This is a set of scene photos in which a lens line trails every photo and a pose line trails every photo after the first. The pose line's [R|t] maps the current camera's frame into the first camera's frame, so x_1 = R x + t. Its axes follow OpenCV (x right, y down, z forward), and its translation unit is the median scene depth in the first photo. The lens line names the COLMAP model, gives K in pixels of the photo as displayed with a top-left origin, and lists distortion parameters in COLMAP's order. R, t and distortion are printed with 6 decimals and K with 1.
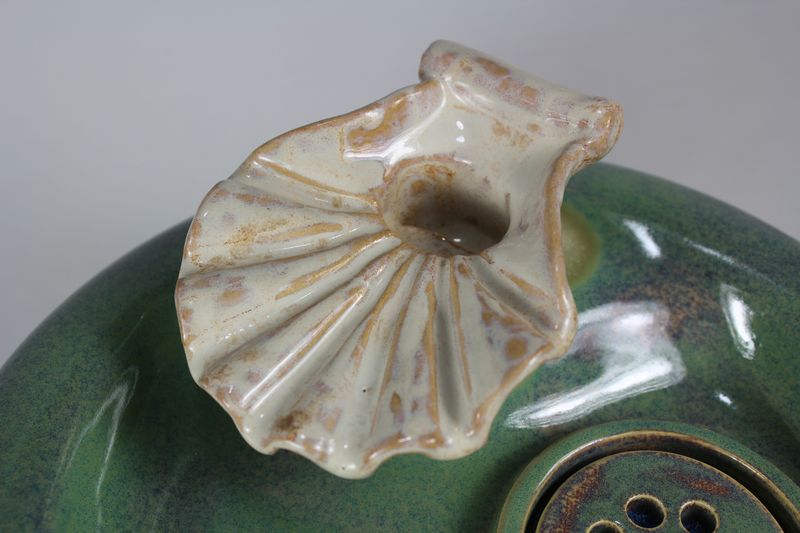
lens RADIAL K [[1128.3, 0, 395.0], [0, 1128.3, 266.8], [0, 0, 1]] dist [-0.068570, 0.000000]
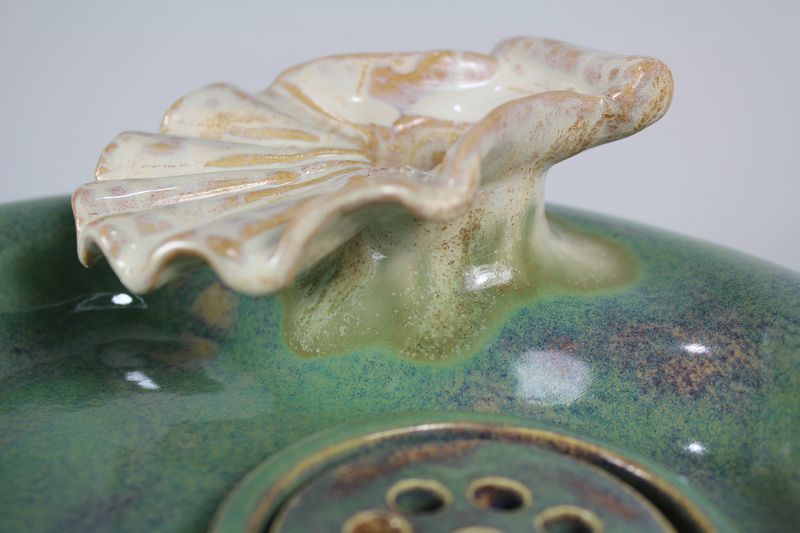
lens RADIAL K [[1108.5, 0, 396.8], [0, 1108.5, 267.6], [0, 0, 1]] dist [-0.049084, 0.000000]
pose [[0.874191, 0.189880, -0.446918, 0.419512], [-0.371190, 0.854691, -0.362934, 0.348168], [0.313063, 0.483165, 0.817645, 0.361736]]
